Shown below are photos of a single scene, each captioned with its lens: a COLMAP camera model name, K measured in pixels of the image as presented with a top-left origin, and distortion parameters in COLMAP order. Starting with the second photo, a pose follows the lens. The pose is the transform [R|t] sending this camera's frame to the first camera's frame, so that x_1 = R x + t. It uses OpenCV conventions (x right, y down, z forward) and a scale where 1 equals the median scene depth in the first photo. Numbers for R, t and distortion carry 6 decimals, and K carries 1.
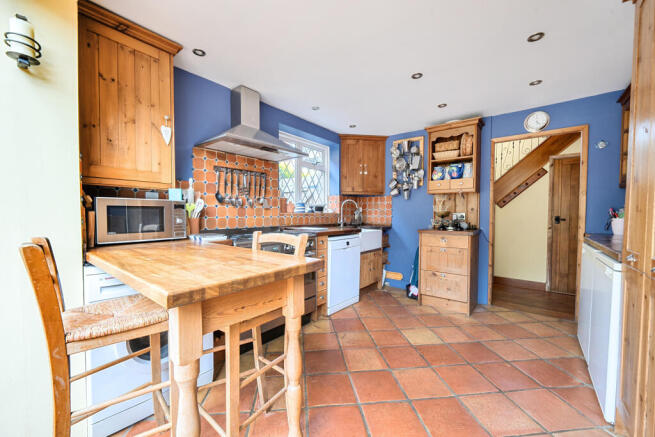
lens RADIAL K [[259.0, 0, 329.9], [0, 259.0, 219.0], [0, 0, 1]] dist [0.000466, 0.000002]
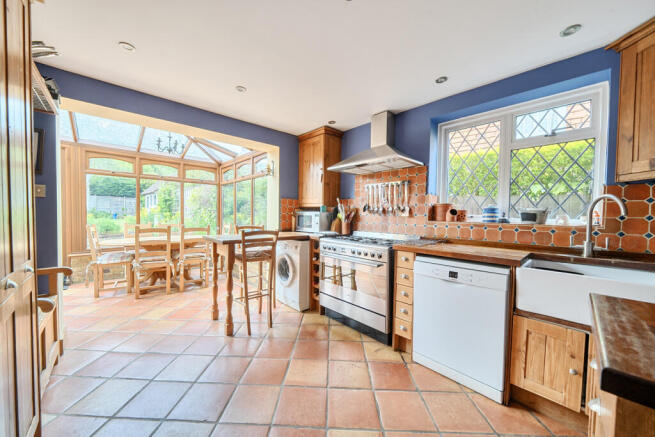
lens RADIAL K [[239.1, 0, 324.1], [0, 239.1, 218.4], [0, 0, 1]] dist [-0.001696, -0.000089]
pose [[-0.159001, 0.015358, -0.987159, 0.629127], [-0.036586, 0.999101, 0.021437, -0.035620], [0.986600, 0.039525, -0.158297, 0.747934]]
